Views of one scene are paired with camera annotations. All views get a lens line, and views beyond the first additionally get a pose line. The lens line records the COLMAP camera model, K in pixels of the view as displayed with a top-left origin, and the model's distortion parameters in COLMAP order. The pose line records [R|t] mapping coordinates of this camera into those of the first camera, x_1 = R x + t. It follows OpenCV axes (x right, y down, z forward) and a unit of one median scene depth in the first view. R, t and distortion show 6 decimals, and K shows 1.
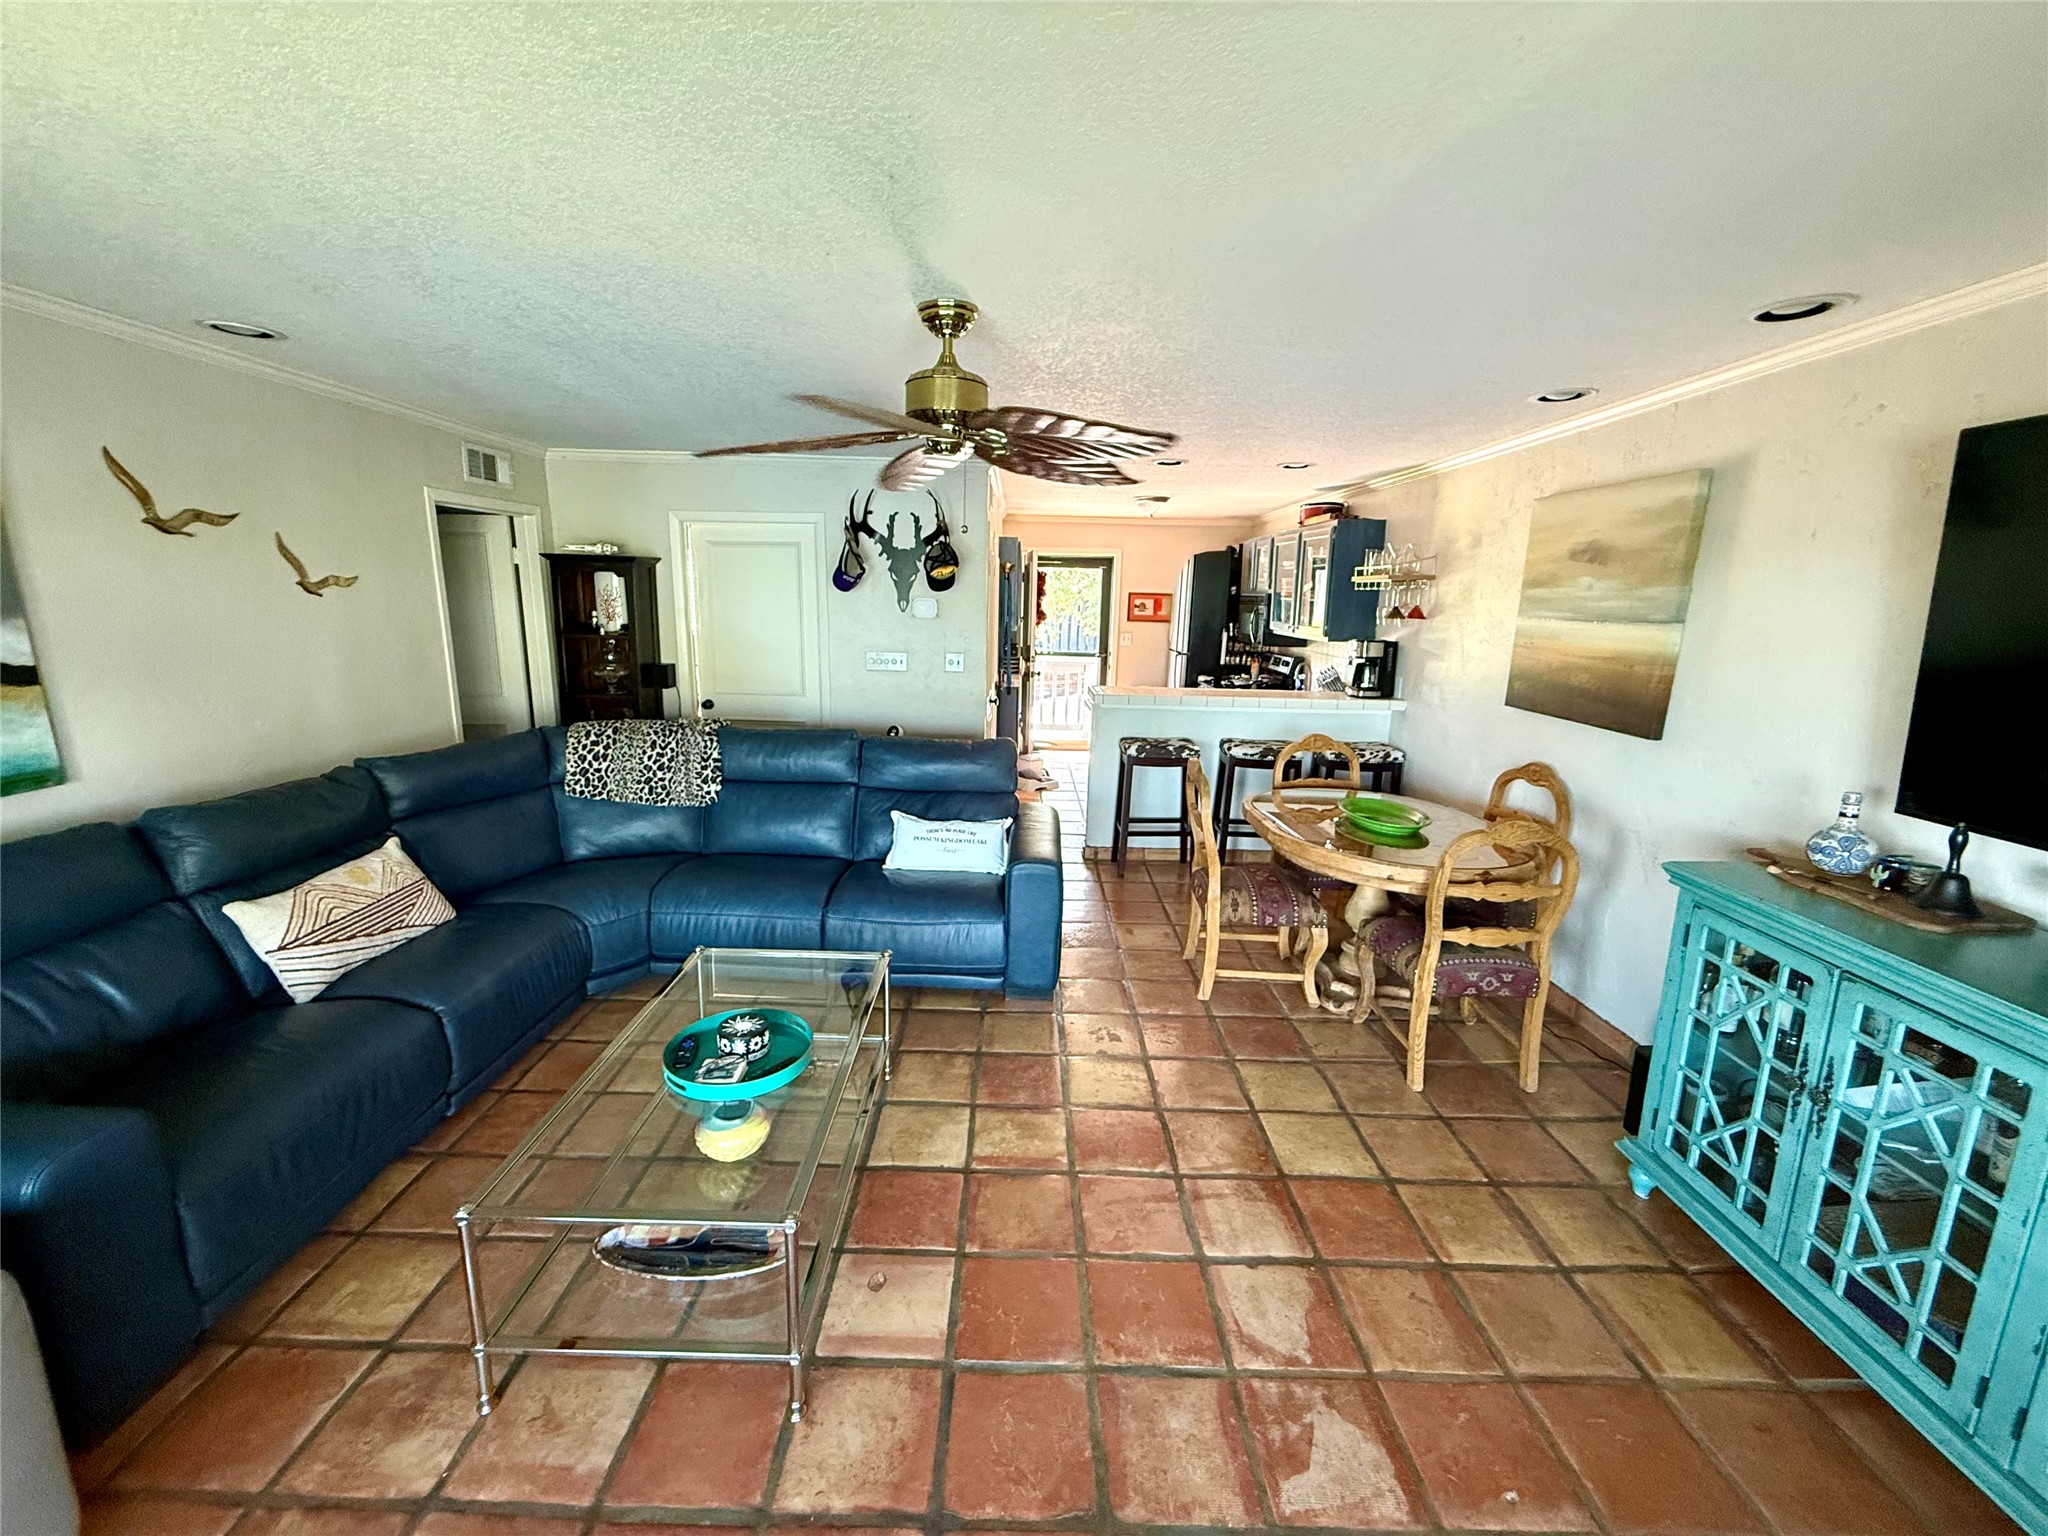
lens RADIAL K [[823.0, 0, 1012.4], [0, 823.0, 757.4], [0, 0, 1]] dist [-0.000715, 0.000384]
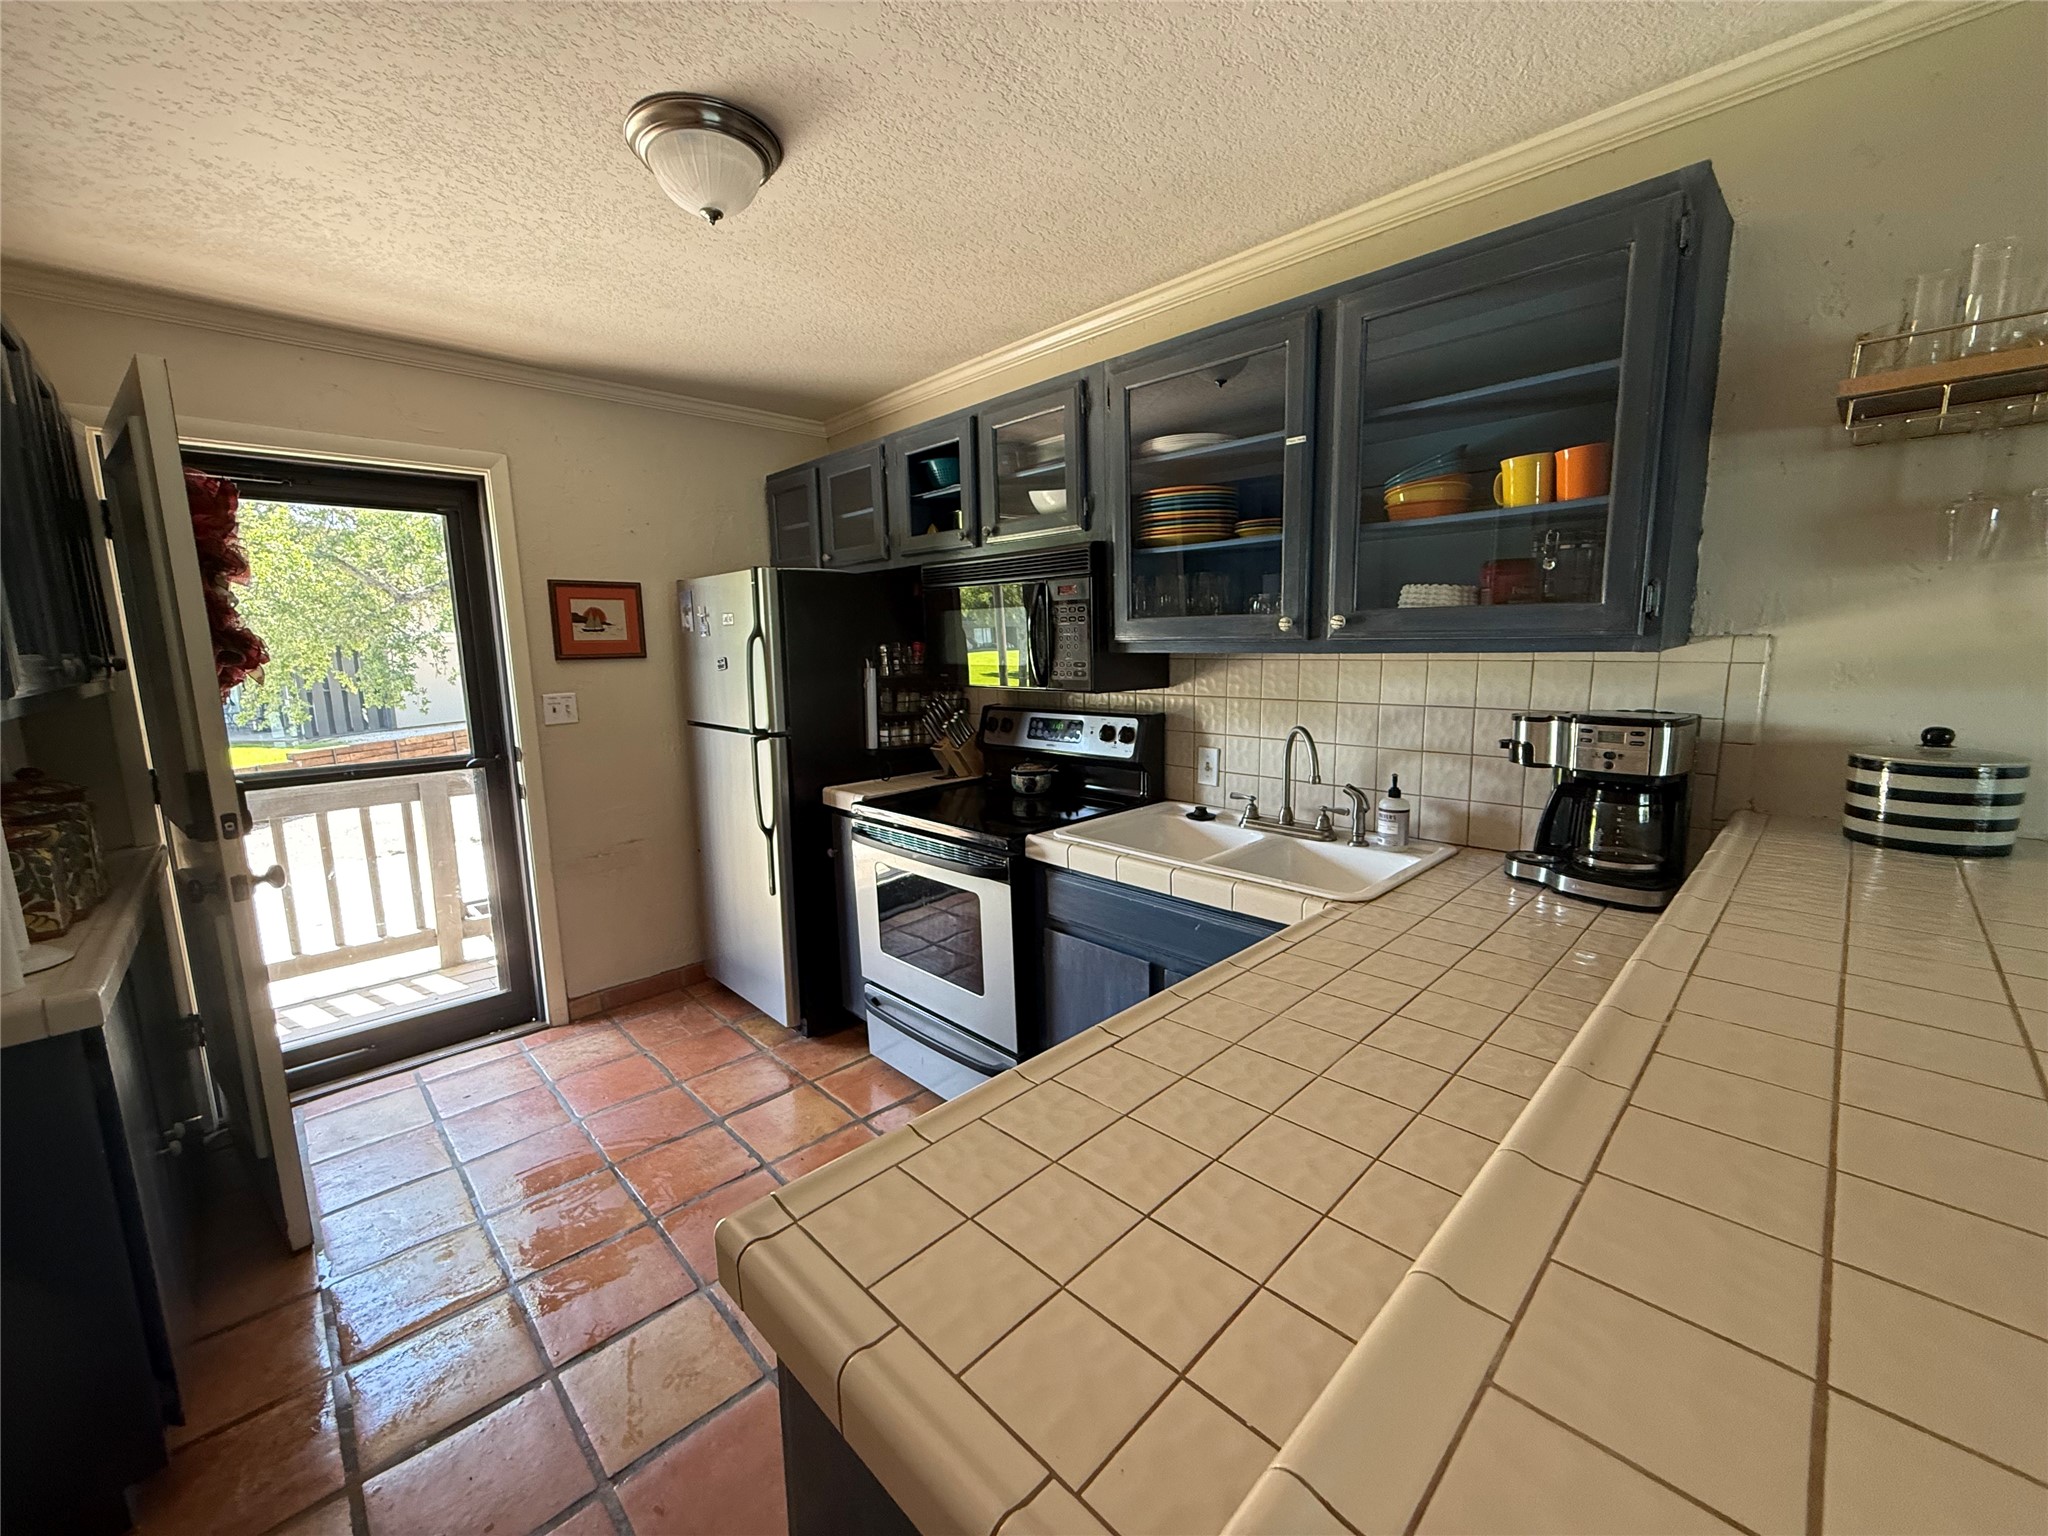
lens RADIAL K [[823.0, 0, 1011.4], [0, 823.0, 767.8], [0, 0, 1]] dist [-0.000715, 0.000384]
pose [[0.719812, -0.142696, 0.679344, 0.086742], [0.169087, 0.985209, 0.027784, -0.295195], [-0.673261, 0.094869, 0.733294, 1.889989]]
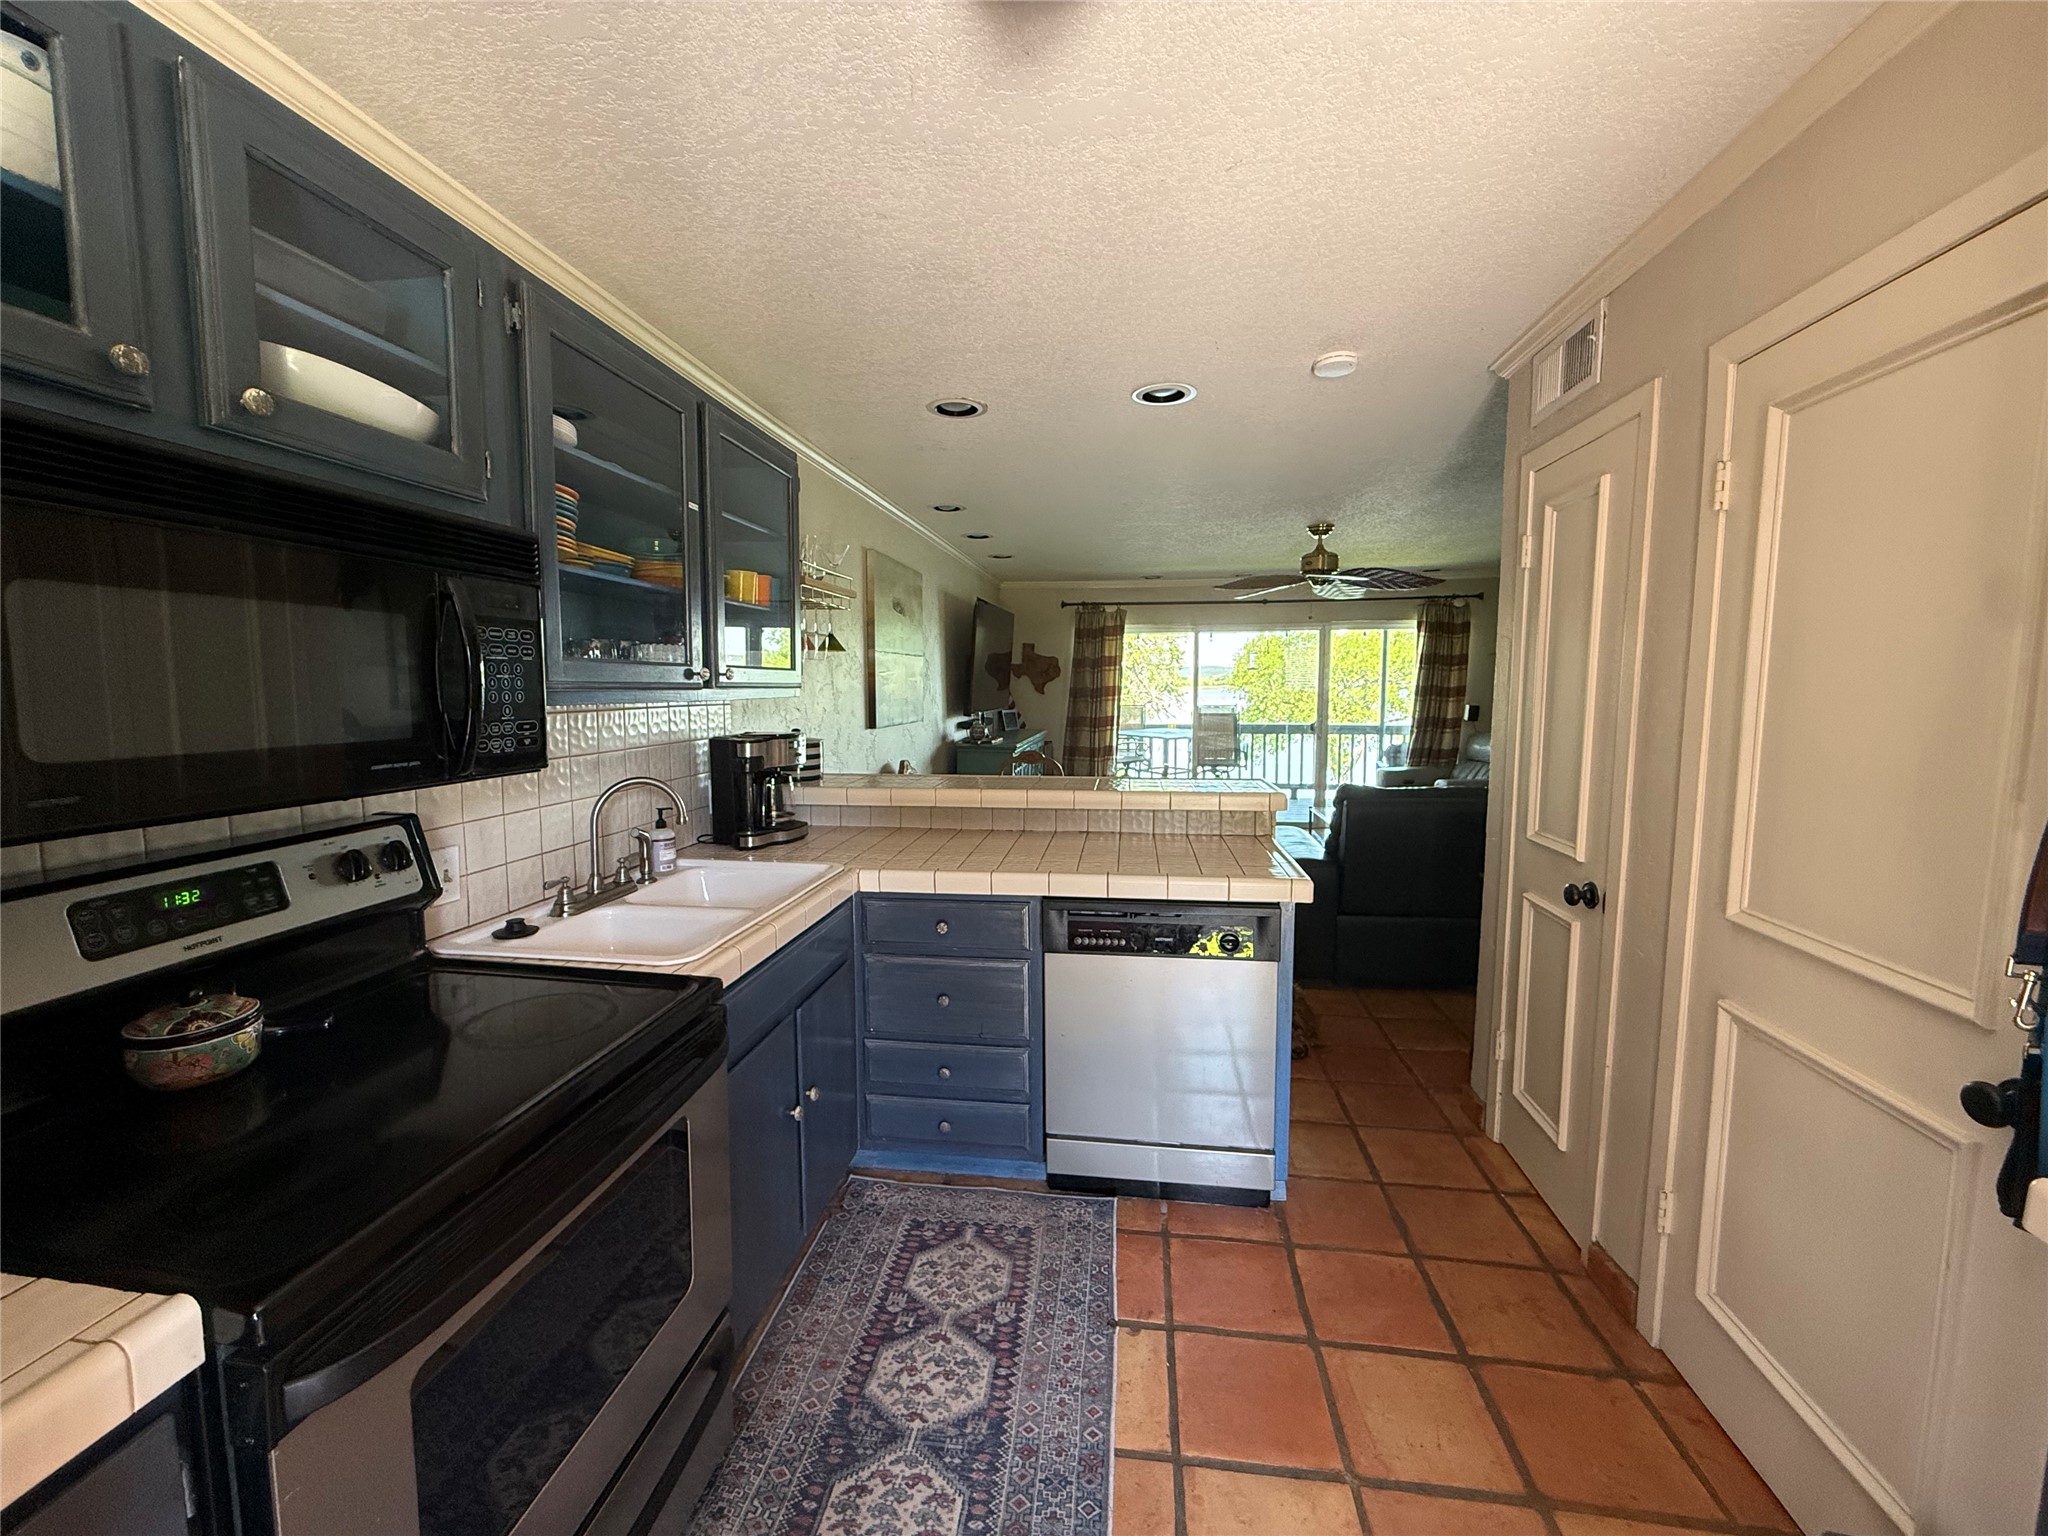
lens RADIAL K [[823.0, 0, 1029.9], [0, 823.0, 761.1], [0, 0, 1]] dist [-0.000715, 0.000384]
pose [[-0.991372, -0.040313, 0.124727, 0.357986], [-0.002538, 0.957260, 0.289219, -0.498254], [-0.131055, 0.286407, -0.949103, 2.926811]]
